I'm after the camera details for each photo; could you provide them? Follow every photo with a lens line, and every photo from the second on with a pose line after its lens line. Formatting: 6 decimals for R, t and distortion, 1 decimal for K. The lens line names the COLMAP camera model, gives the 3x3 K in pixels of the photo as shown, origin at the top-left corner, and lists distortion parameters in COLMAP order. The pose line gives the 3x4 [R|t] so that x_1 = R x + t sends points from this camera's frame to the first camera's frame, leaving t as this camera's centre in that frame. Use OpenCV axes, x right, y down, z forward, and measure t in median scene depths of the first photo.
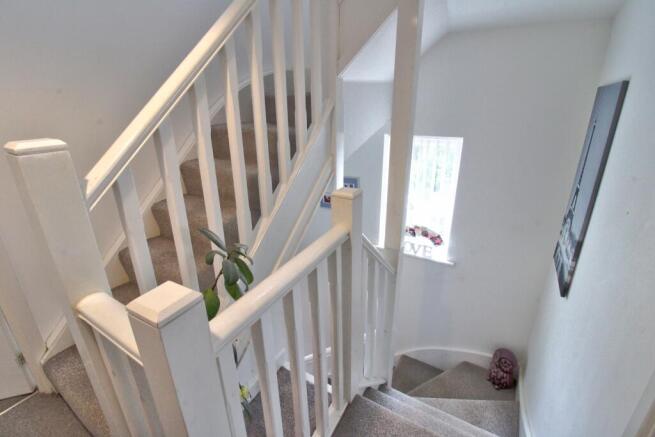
lens RADIAL K [[304.7, 0, 327.1], [0, 304.7, 214.0], [0, 0, 1]] dist [0.000411, -0.012467]
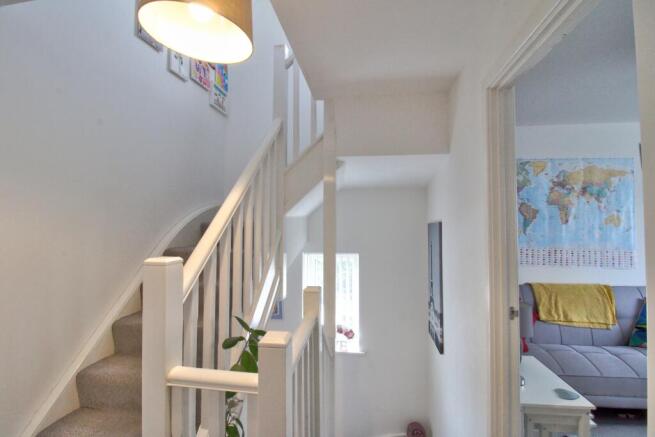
lens RADIAL K [[304.7, 0, 327.1], [0, 304.7, 214.0], [0, 0, 1]] dist [0.000411, -0.012467]
pose [[0.924546, 0.026400, 0.380155, -0.246128], [0.119537, 0.927153, -0.355104, 0.069525], [-0.361836, 0.373752, 0.854040, -0.251239]]
